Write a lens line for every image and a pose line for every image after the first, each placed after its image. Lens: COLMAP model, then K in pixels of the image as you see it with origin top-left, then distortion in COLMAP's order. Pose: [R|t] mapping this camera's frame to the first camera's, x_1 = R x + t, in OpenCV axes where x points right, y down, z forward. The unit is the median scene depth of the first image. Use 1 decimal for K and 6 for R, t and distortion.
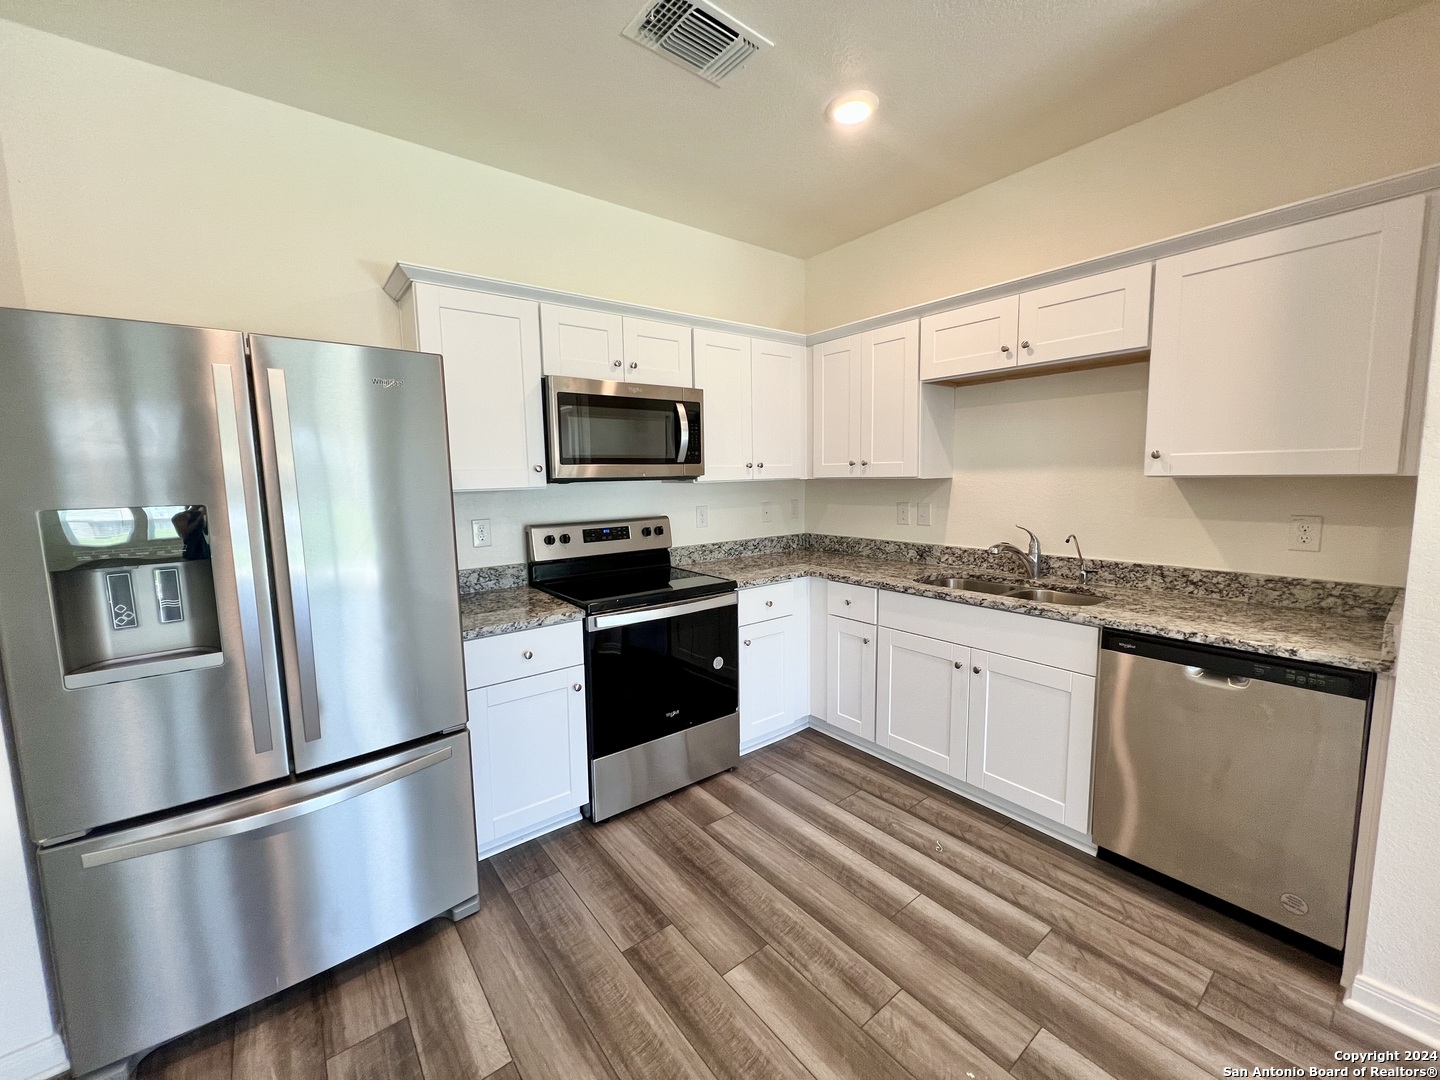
lens RADIAL K [[579.4, 0, 716.1], [0, 579.4, 535.1], [0, 0, 1]] dist [-0.001907, 0.000388]
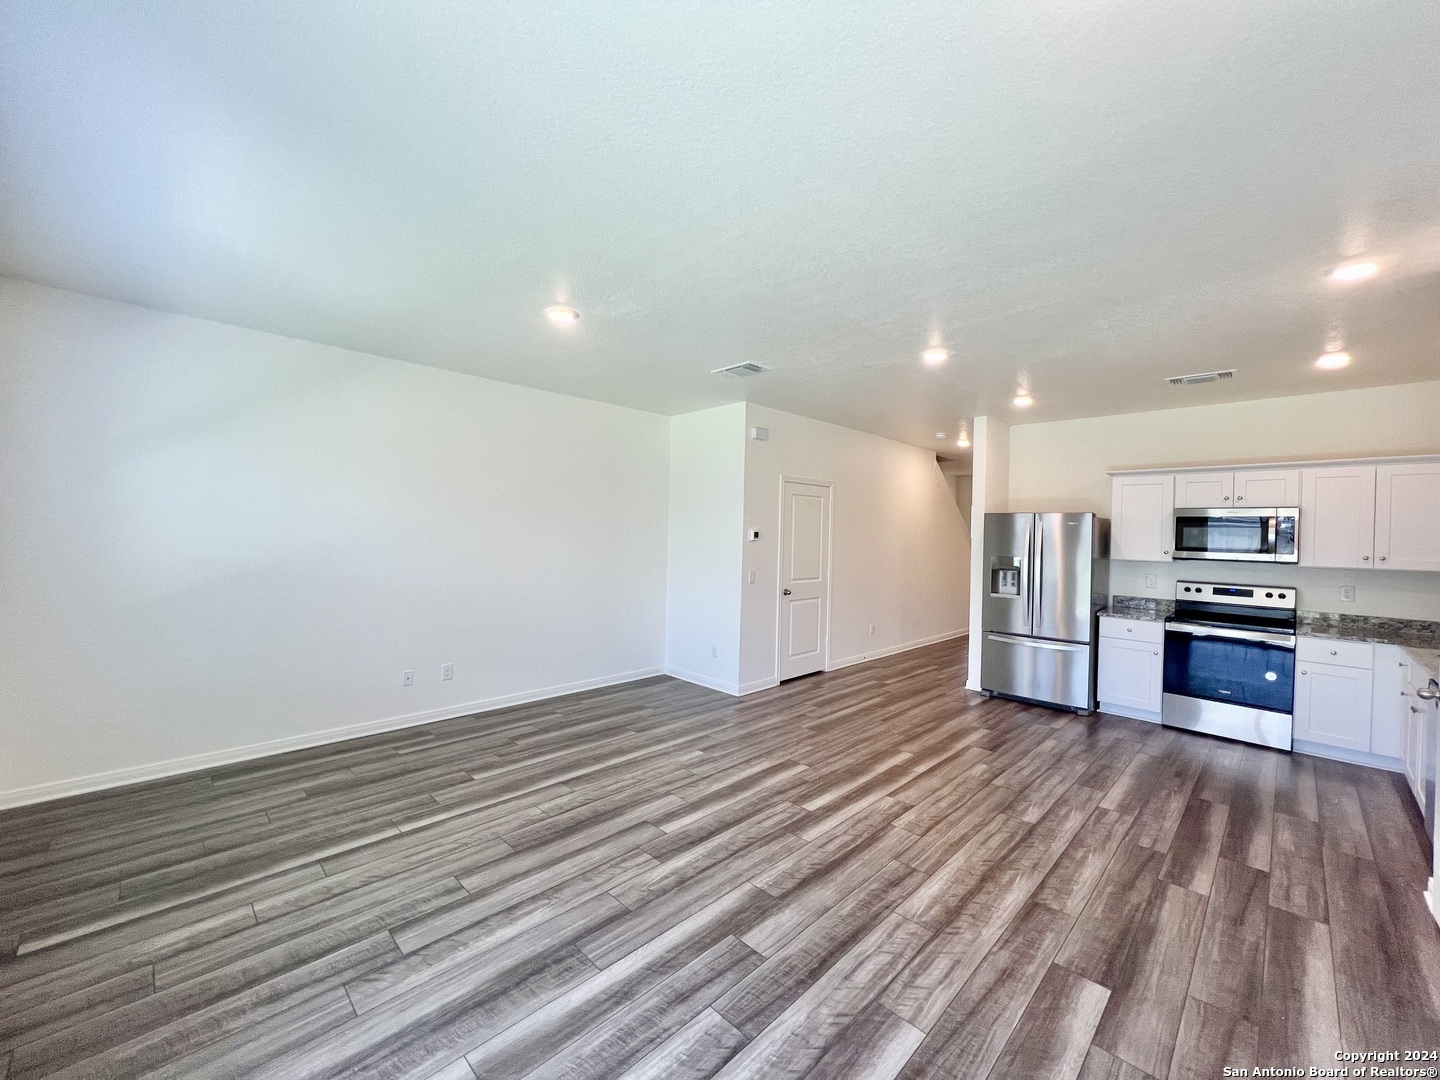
lens RADIAL K [[575.3, 0, 719.1], [0, 575.3, 531.5], [0, 0, 1]] dist [-0.000853, 0.000880]
pose [[0.124539, 0.021540, -0.991981, 1.609027], [-0.132605, 0.991157, 0.004874, 0.016677], [0.983314, 0.130935, 0.126294, -0.898859]]
